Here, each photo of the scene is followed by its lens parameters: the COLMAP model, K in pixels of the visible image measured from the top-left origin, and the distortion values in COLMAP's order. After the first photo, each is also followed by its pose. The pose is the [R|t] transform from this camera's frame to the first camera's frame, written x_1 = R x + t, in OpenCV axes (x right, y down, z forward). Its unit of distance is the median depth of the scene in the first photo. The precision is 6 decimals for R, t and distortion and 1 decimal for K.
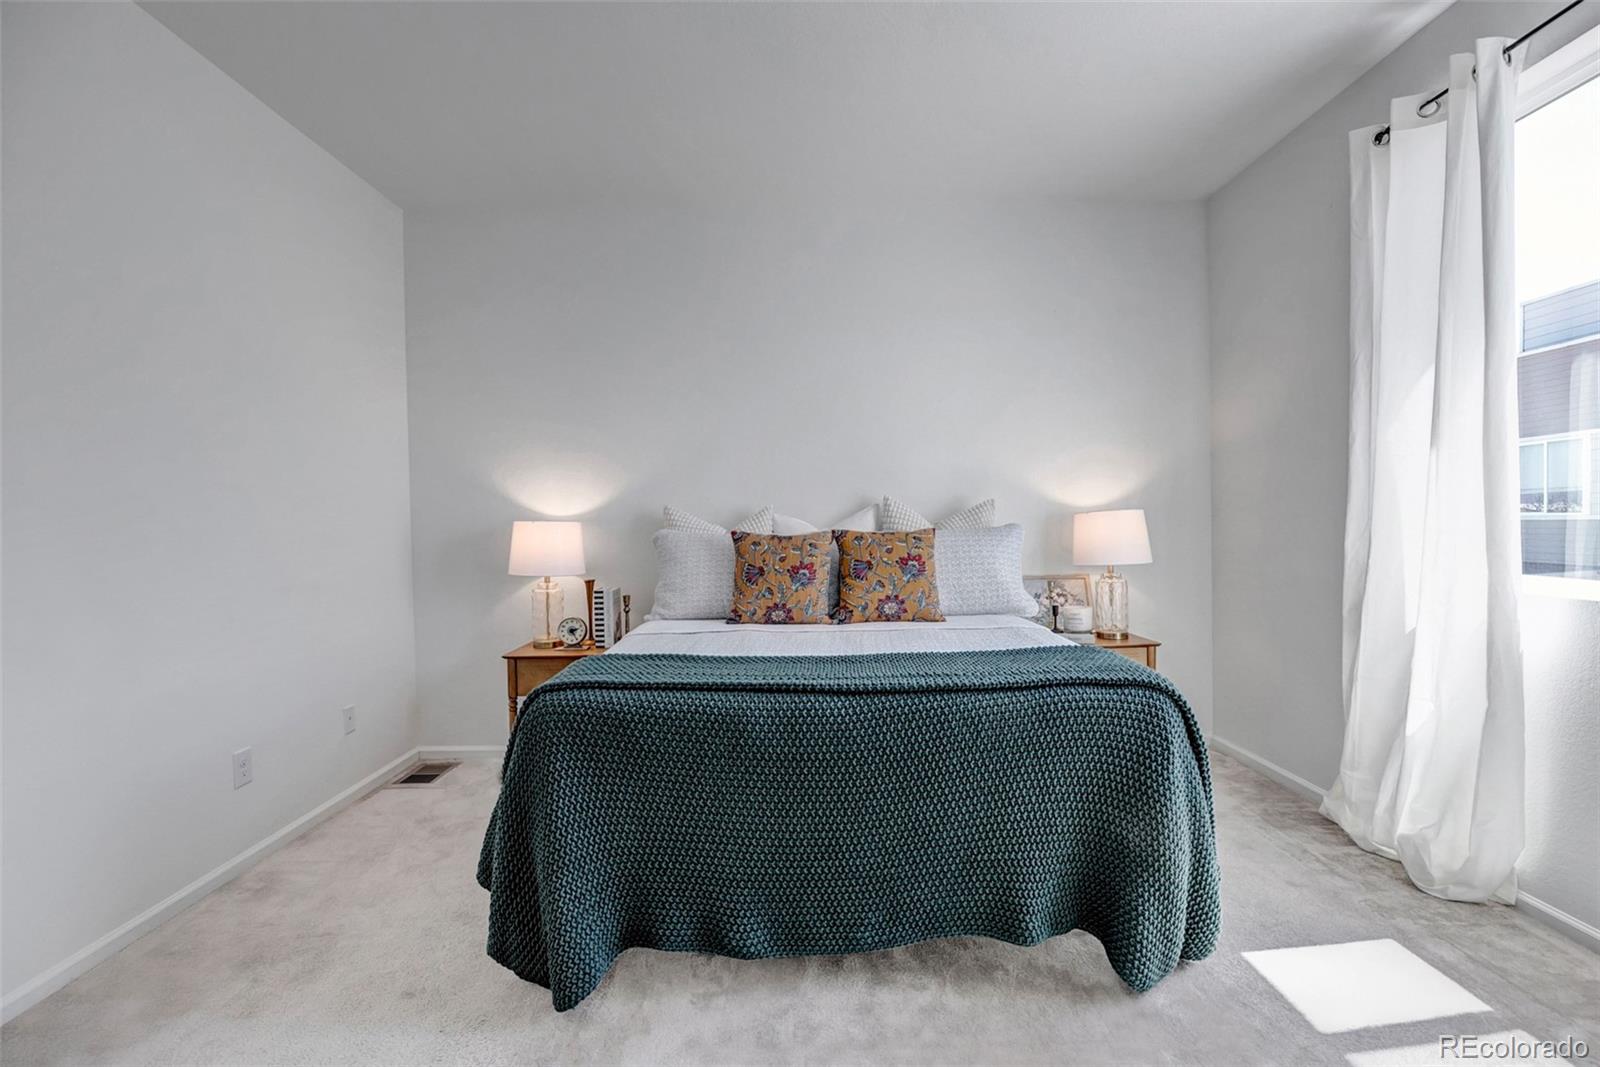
lens RADIAL K [[741.6, 0, 800.0], [0, 741.6, 533.5], [0, 0, 1]] dist [-0.012783, 0.007000]
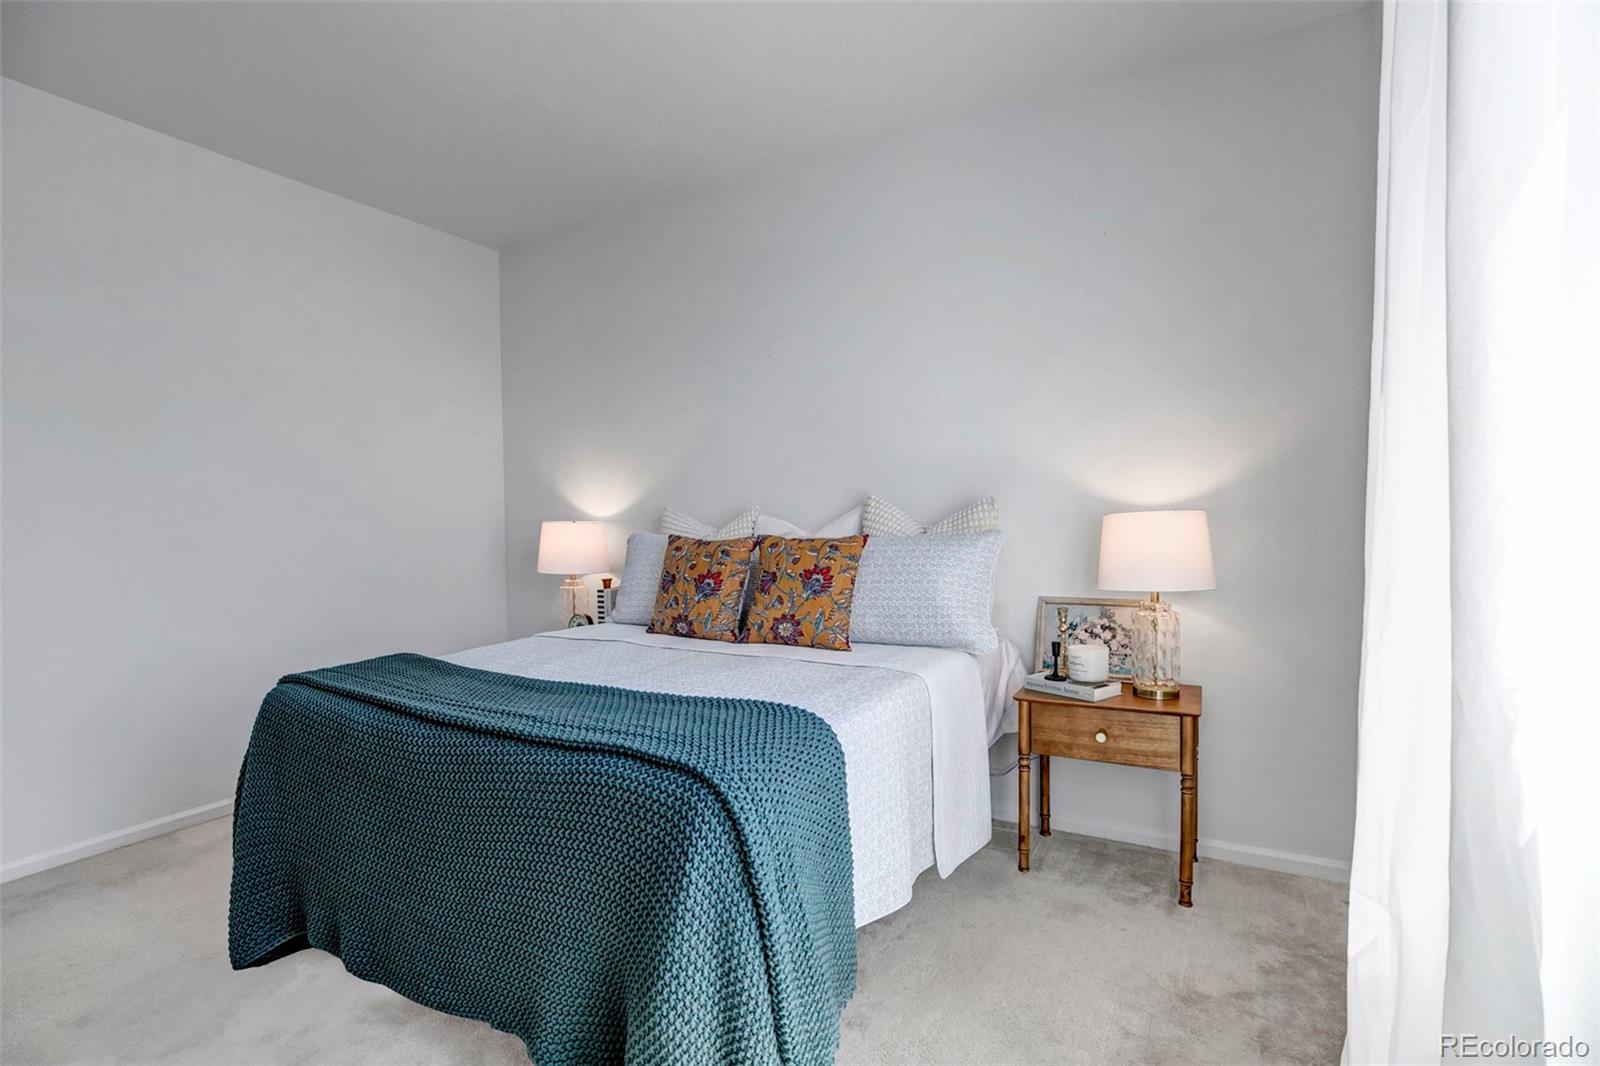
lens RADIAL K [[754.1, 0, 800.0], [0, 754.1, 533.0], [0, 0, 1]] dist [-0.012106, 0.000884]
pose [[0.862683, 0.013624, -0.505562, 0.560199], [-0.008130, 0.999881, 0.013073, -0.020073], [0.505680, -0.007167, 0.862691, 0.264374]]
